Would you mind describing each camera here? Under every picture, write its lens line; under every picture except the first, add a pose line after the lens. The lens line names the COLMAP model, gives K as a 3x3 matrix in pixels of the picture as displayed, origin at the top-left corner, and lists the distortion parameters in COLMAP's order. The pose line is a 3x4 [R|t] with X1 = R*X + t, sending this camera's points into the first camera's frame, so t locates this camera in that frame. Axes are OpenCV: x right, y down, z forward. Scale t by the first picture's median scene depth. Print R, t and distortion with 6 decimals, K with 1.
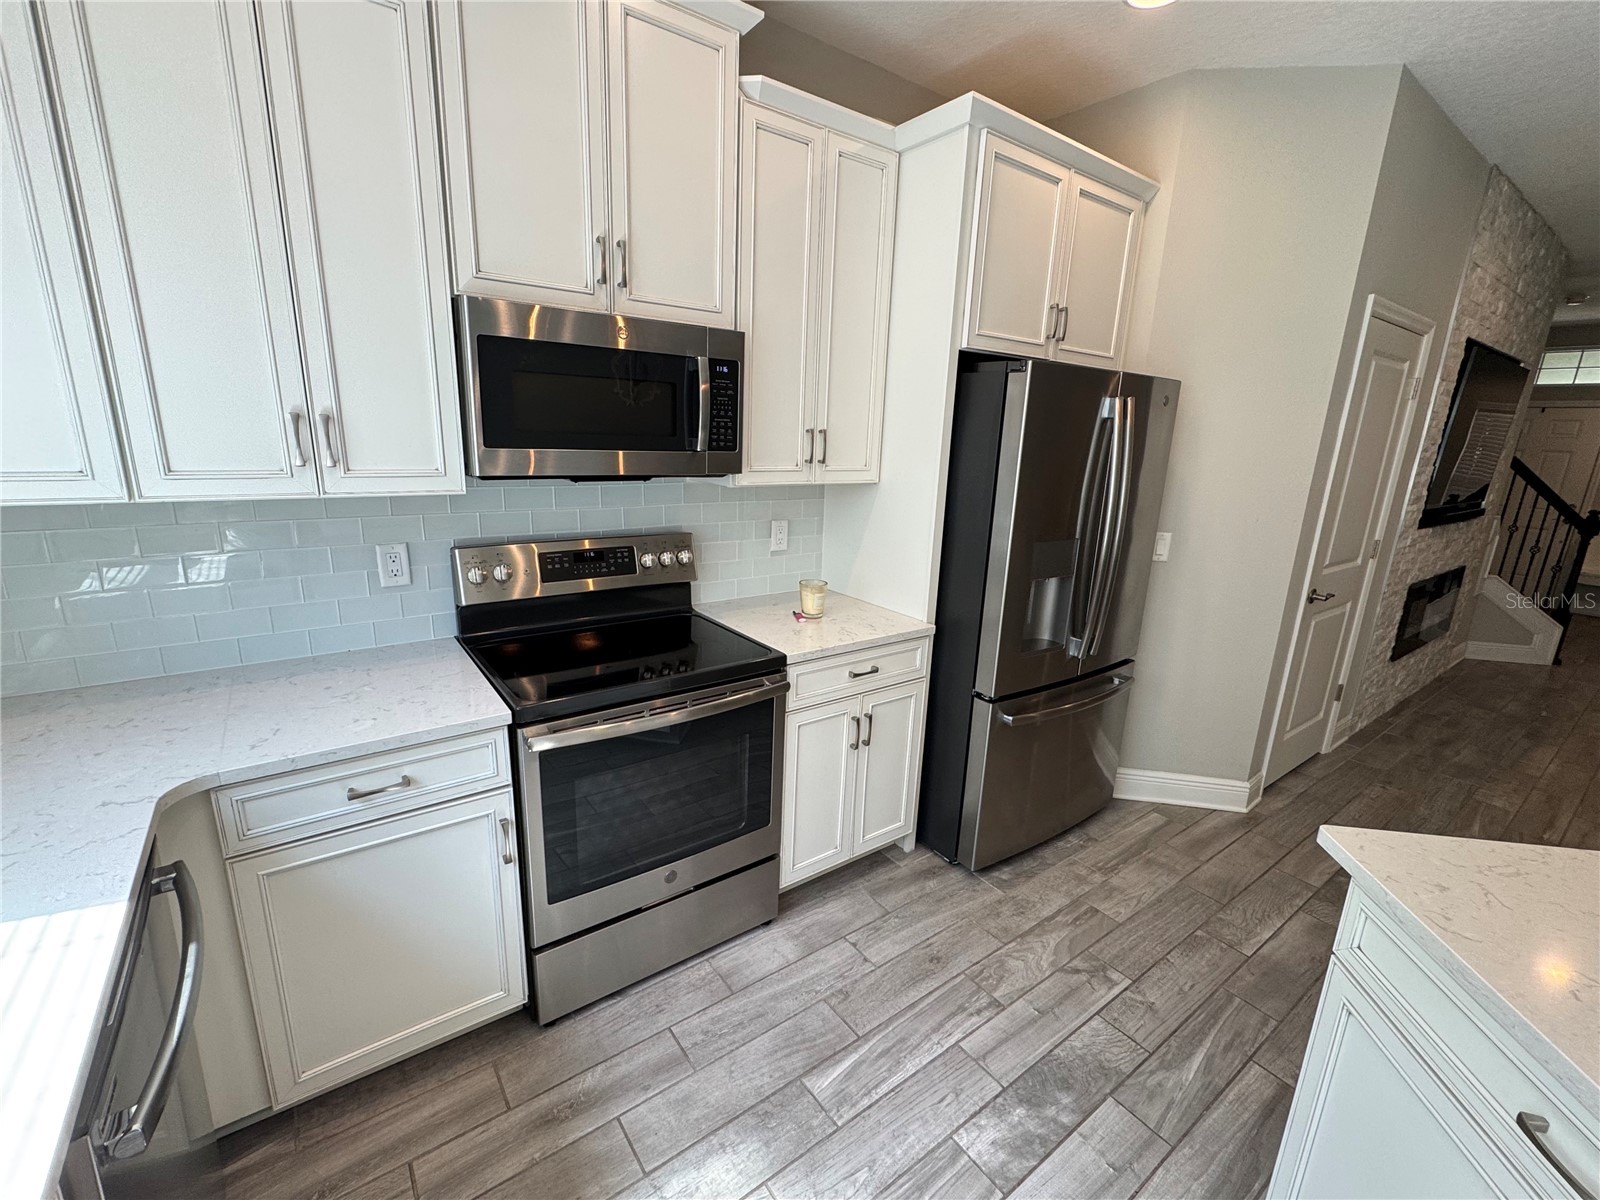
lens RADIAL K [[687.9, 0, 801.4], [0, 687.9, 603.8], [0, 0, 1]] dist [-0.000258, -0.000614]
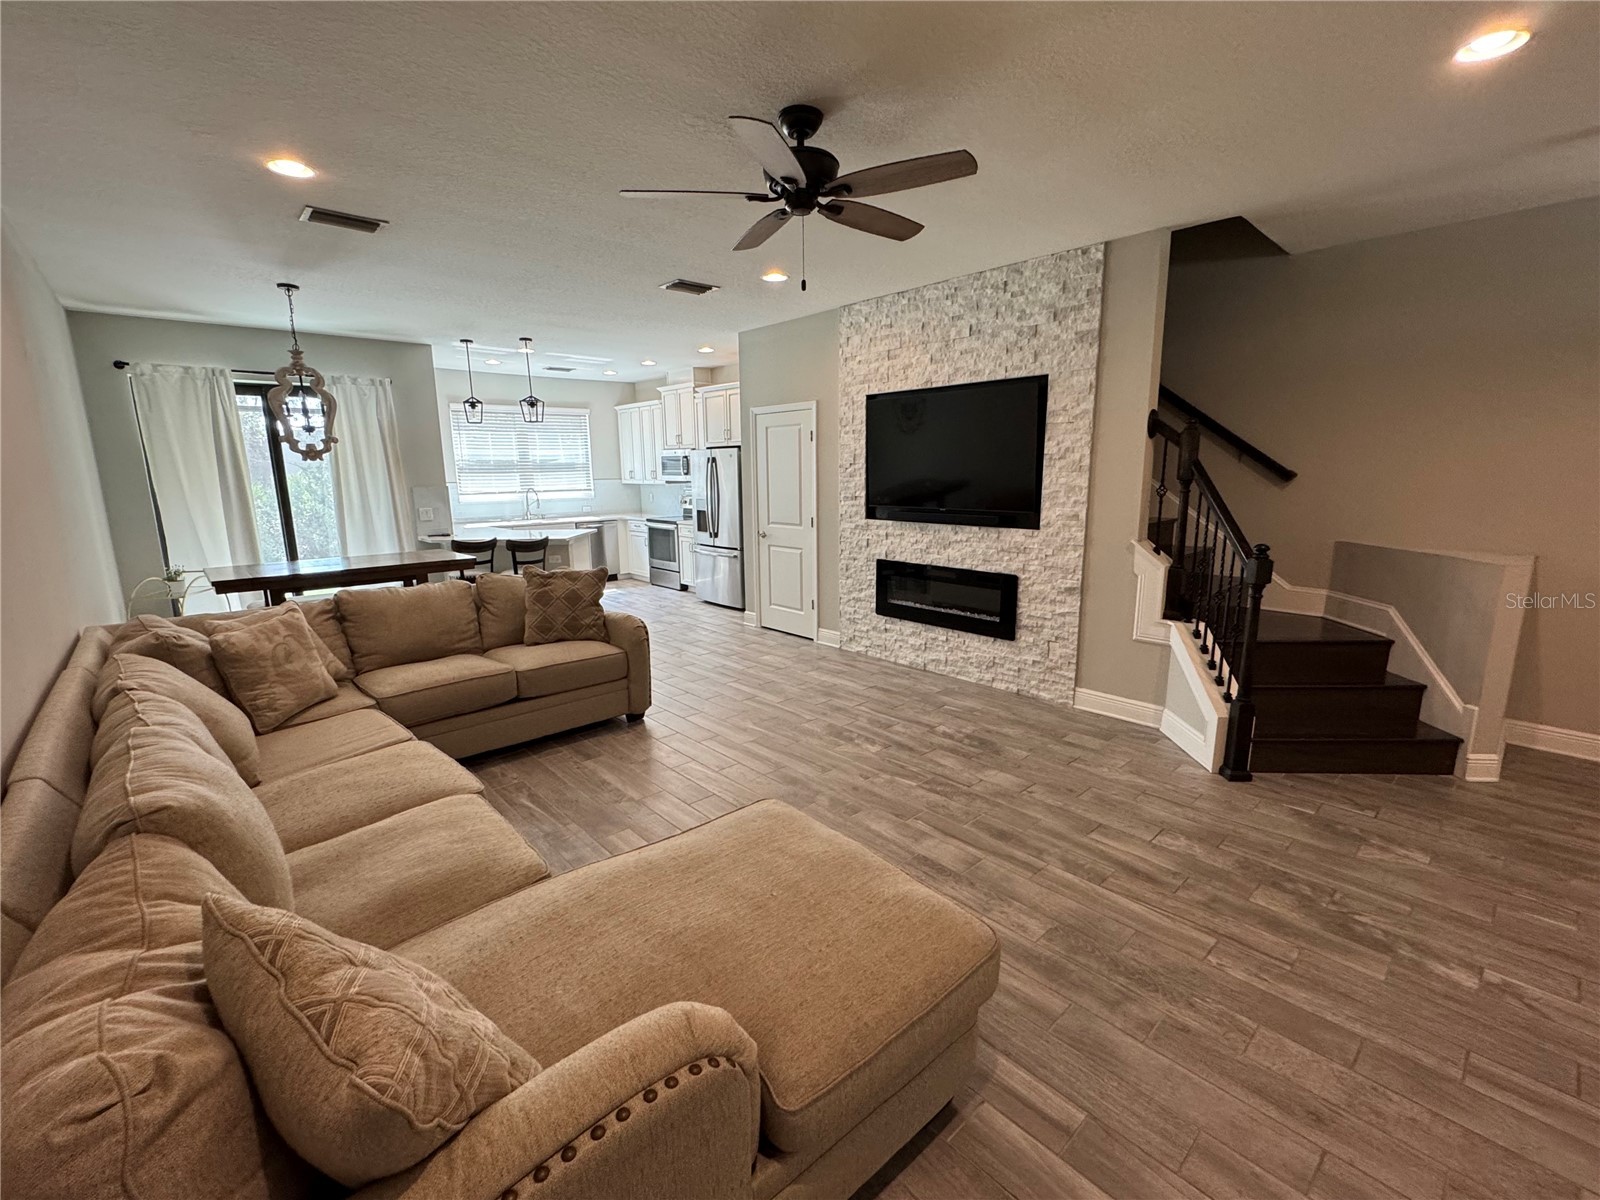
lens RADIAL K [[687.9, 0, 796.6], [0, 687.9, 604.2], [0, 0, 1]] dist [-0.000258, -0.000614]
pose [[0.097571, 0.156985, -0.982769, 3.770879], [-0.230431, 0.964211, 0.131143, -0.141542], [0.968185, 0.213665, 0.130253, 1.087947]]
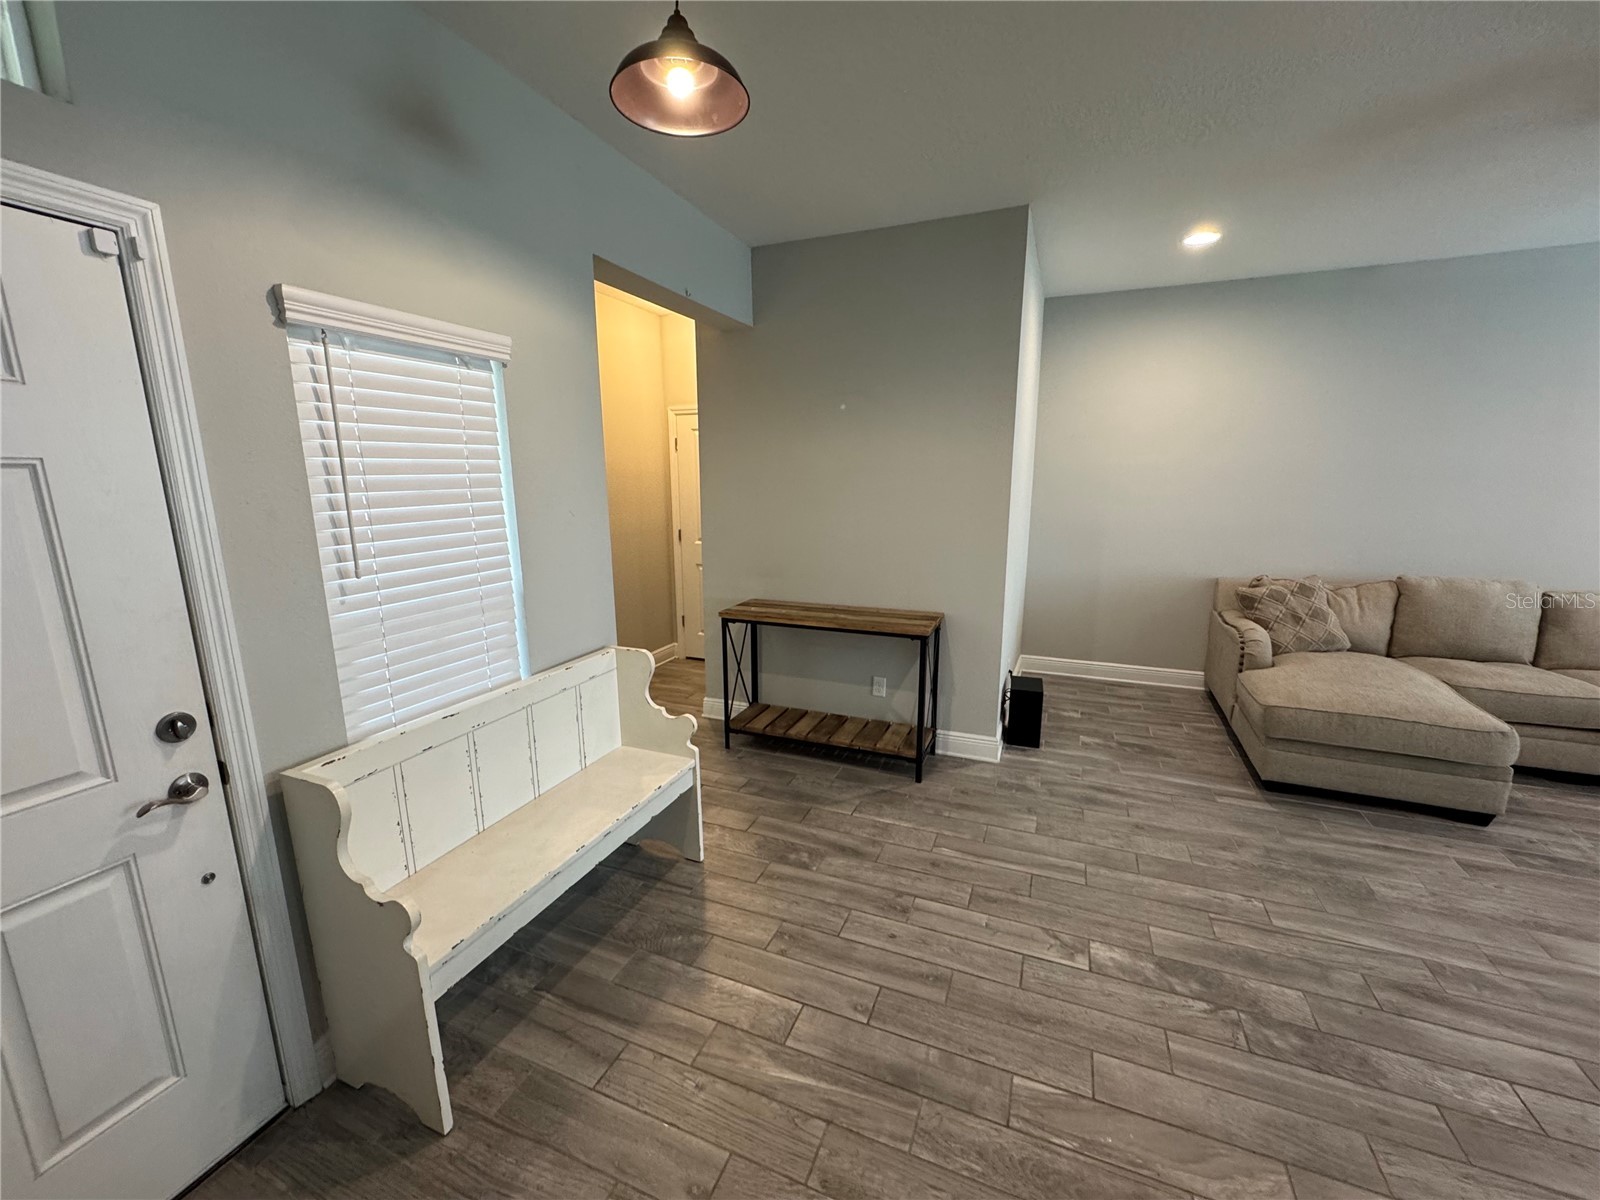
lens RADIAL K [[638.3, 0, 800.5], [0, 638.3, 600.3], [0, 0, 1]] dist [0.001687, 0.000217]
pose [[-0.517007, -0.200672, 0.832126, 2.612884], [0.198345, 0.917588, 0.344515, -0.612157], [-0.832684, 0.343165, -0.434598, 2.735506]]
